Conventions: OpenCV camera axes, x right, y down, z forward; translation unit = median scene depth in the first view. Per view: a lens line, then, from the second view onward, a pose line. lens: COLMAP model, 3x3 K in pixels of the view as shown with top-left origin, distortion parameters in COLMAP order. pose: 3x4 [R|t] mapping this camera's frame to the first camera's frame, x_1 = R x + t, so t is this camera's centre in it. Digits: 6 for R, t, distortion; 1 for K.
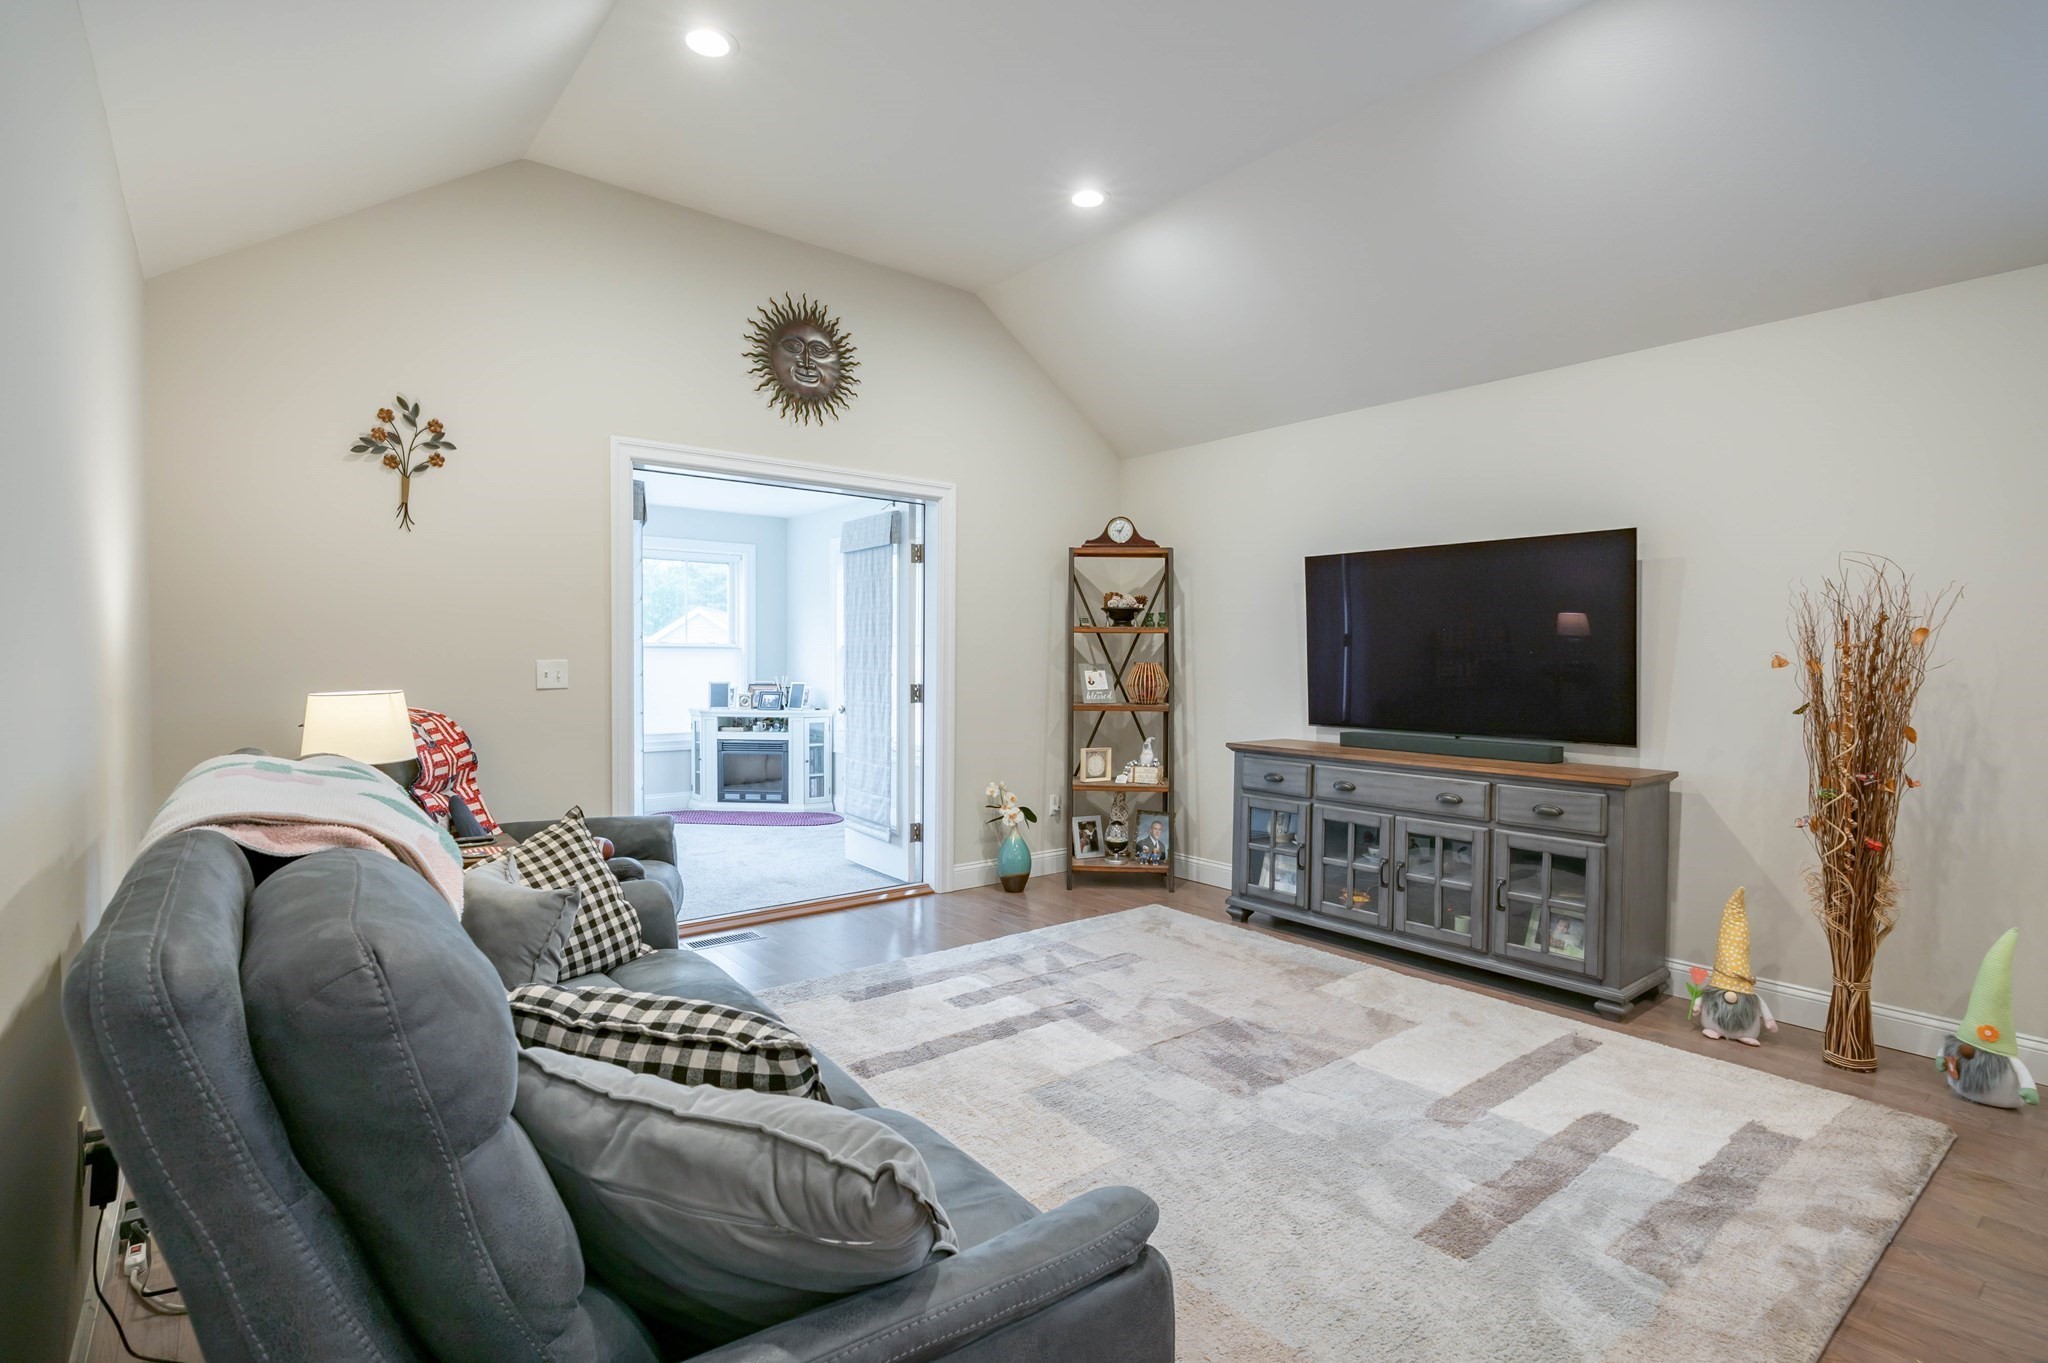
lens RADIAL K [[982.3, 0, 1024.0], [0, 982.3, 681.5], [0, 0, 1]] dist [-0.000308, 0.000074]
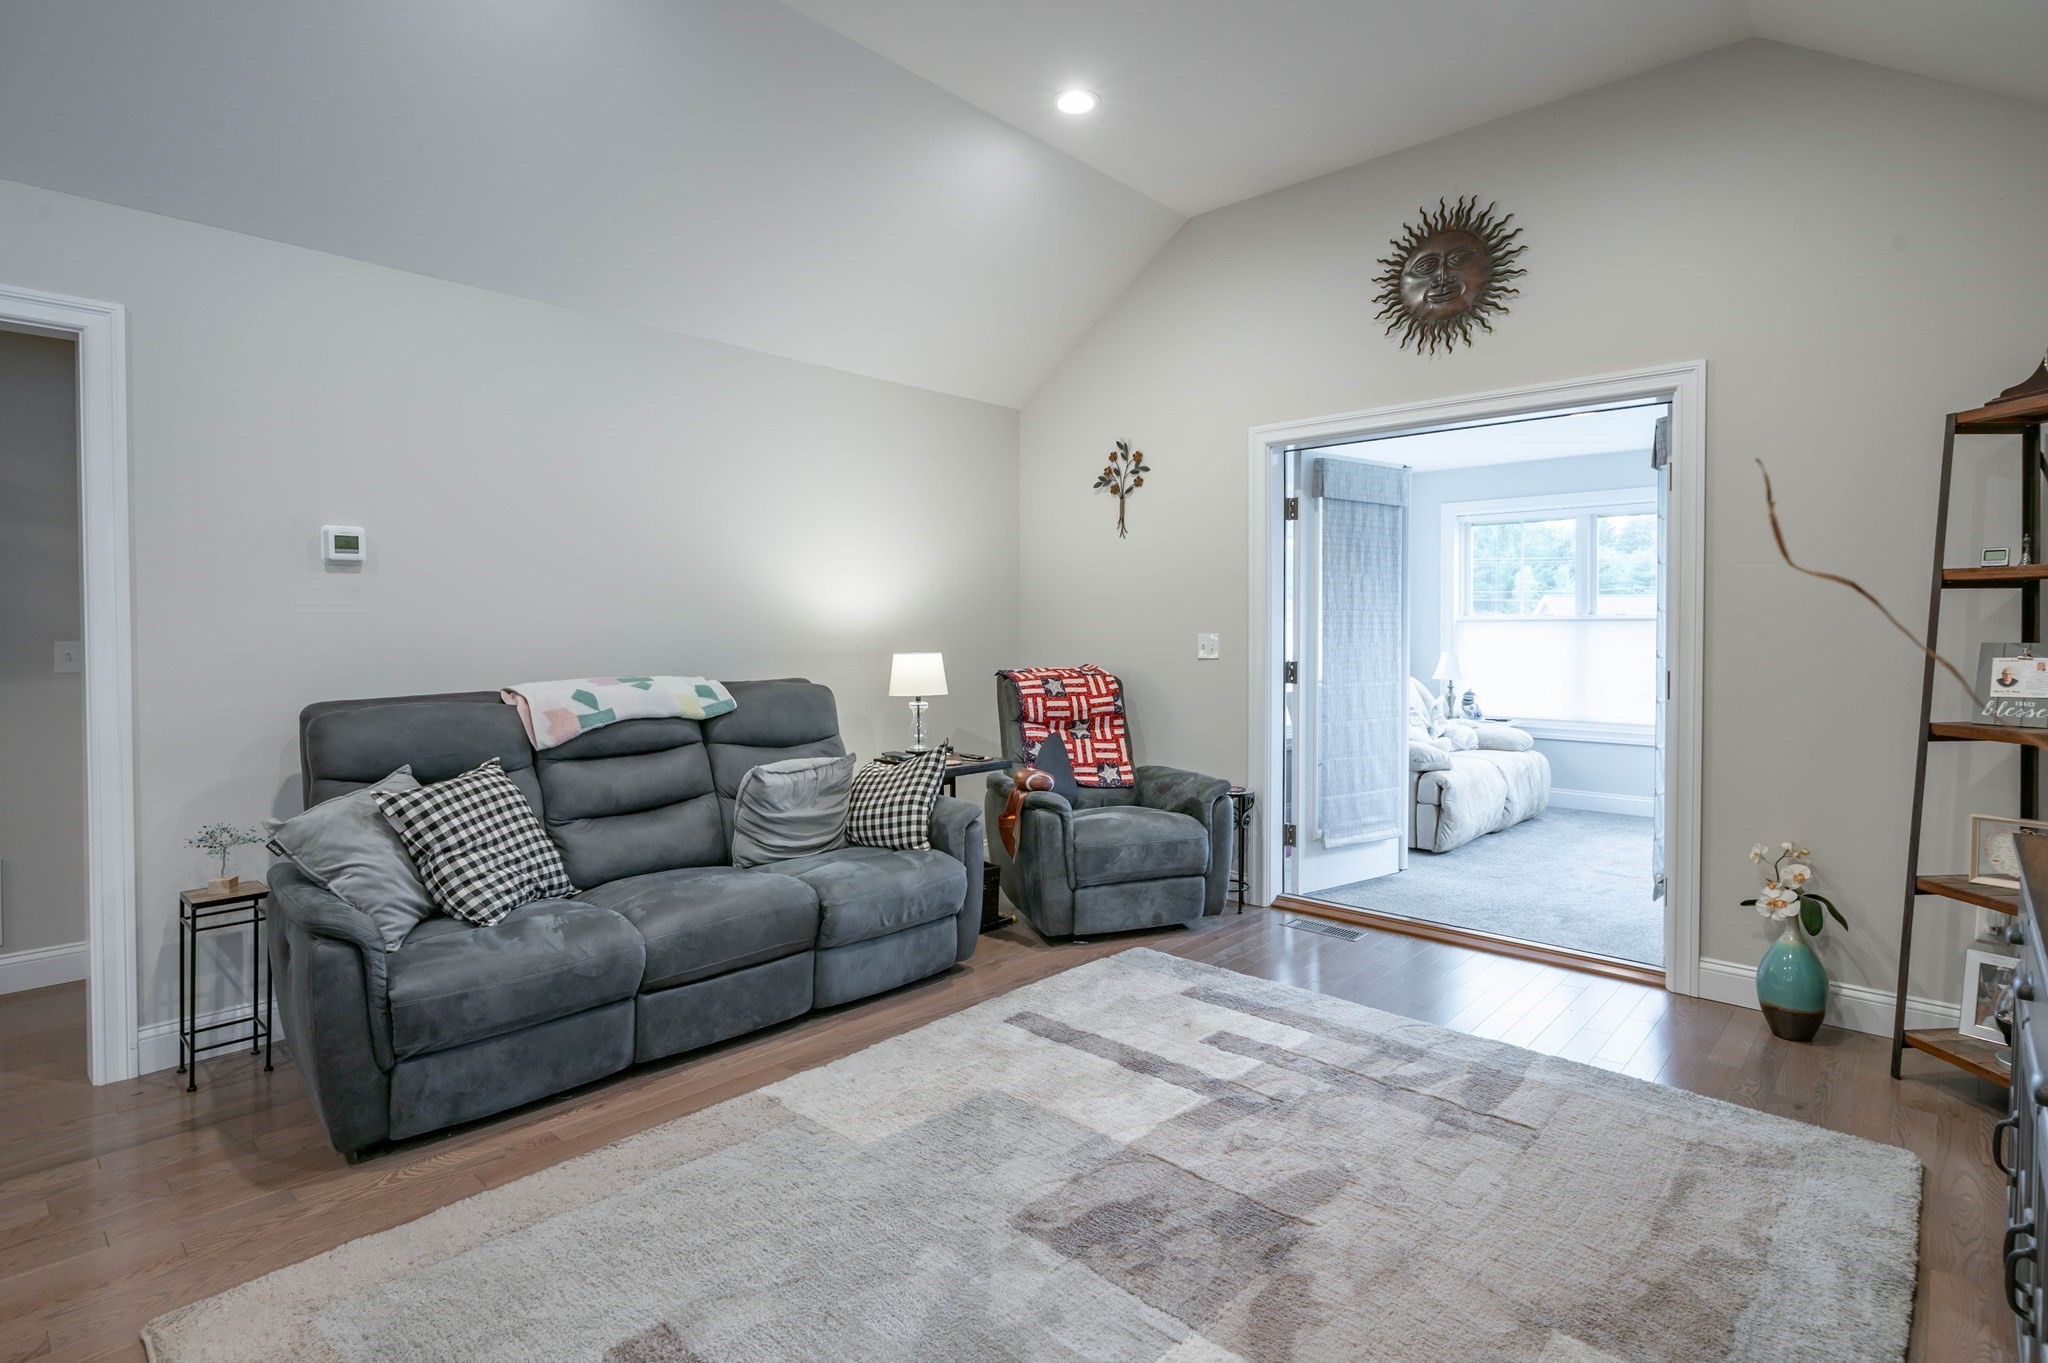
lens RADIAL K [[1021.6, 0, 1023.2], [0, 1021.6, 631.2], [0, 0, 1]] dist [0.000408, -0.000295]
pose [[0.134967, 0.001911, -0.990848, 0.756861], [-0.019106, 0.999817, -0.000675, -0.020976], [0.990666, 0.019023, 0.134979, 0.678352]]
